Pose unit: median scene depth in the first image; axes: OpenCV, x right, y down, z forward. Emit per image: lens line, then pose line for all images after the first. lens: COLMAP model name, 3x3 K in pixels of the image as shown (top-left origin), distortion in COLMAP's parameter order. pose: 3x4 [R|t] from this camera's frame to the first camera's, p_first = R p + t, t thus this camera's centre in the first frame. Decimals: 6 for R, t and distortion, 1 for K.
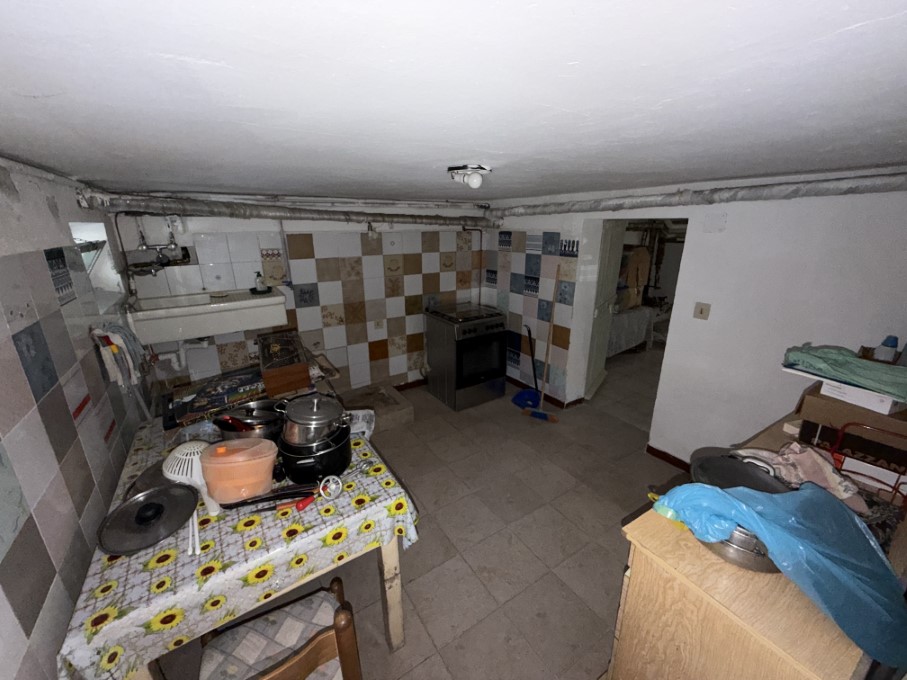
lens RADIAL K [[362.1, 0, 453.5], [0, 362.1, 340.0], [0, 0, 1]] dist [-0.000108, 0.000042]
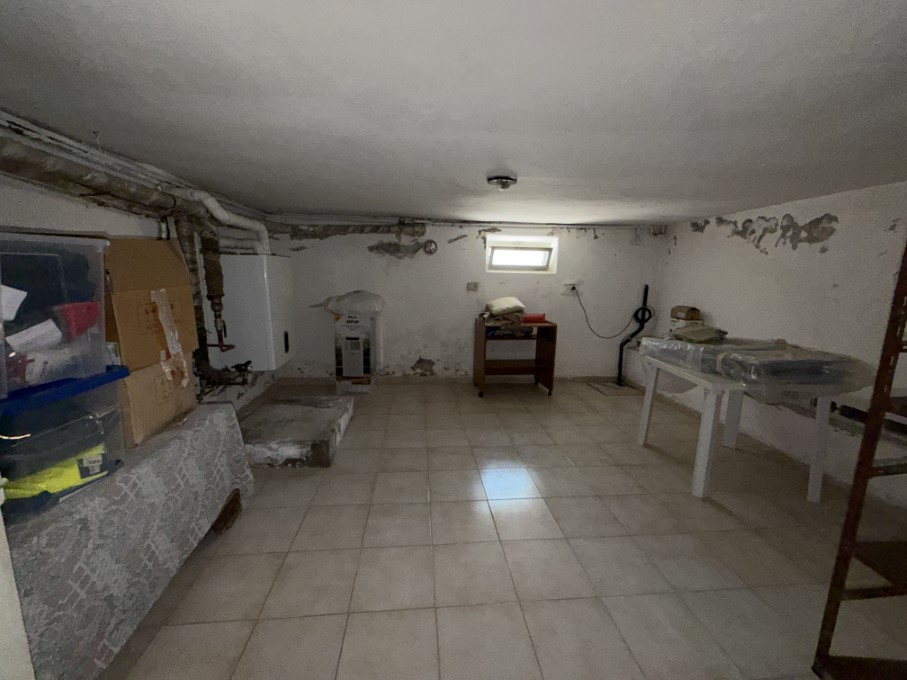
lens RADIAL K [[362.1, 0, 453.5], [0, 362.1, 340.0], [0, 0, 1]] dist [-0.000108, 0.000042]
pose [[0.460309, -0.139334, 0.876756, 0.293218], [0.252472, 0.967372, 0.021183, -0.090115], [-0.851101, 0.211605, 0.480468, 0.531696]]
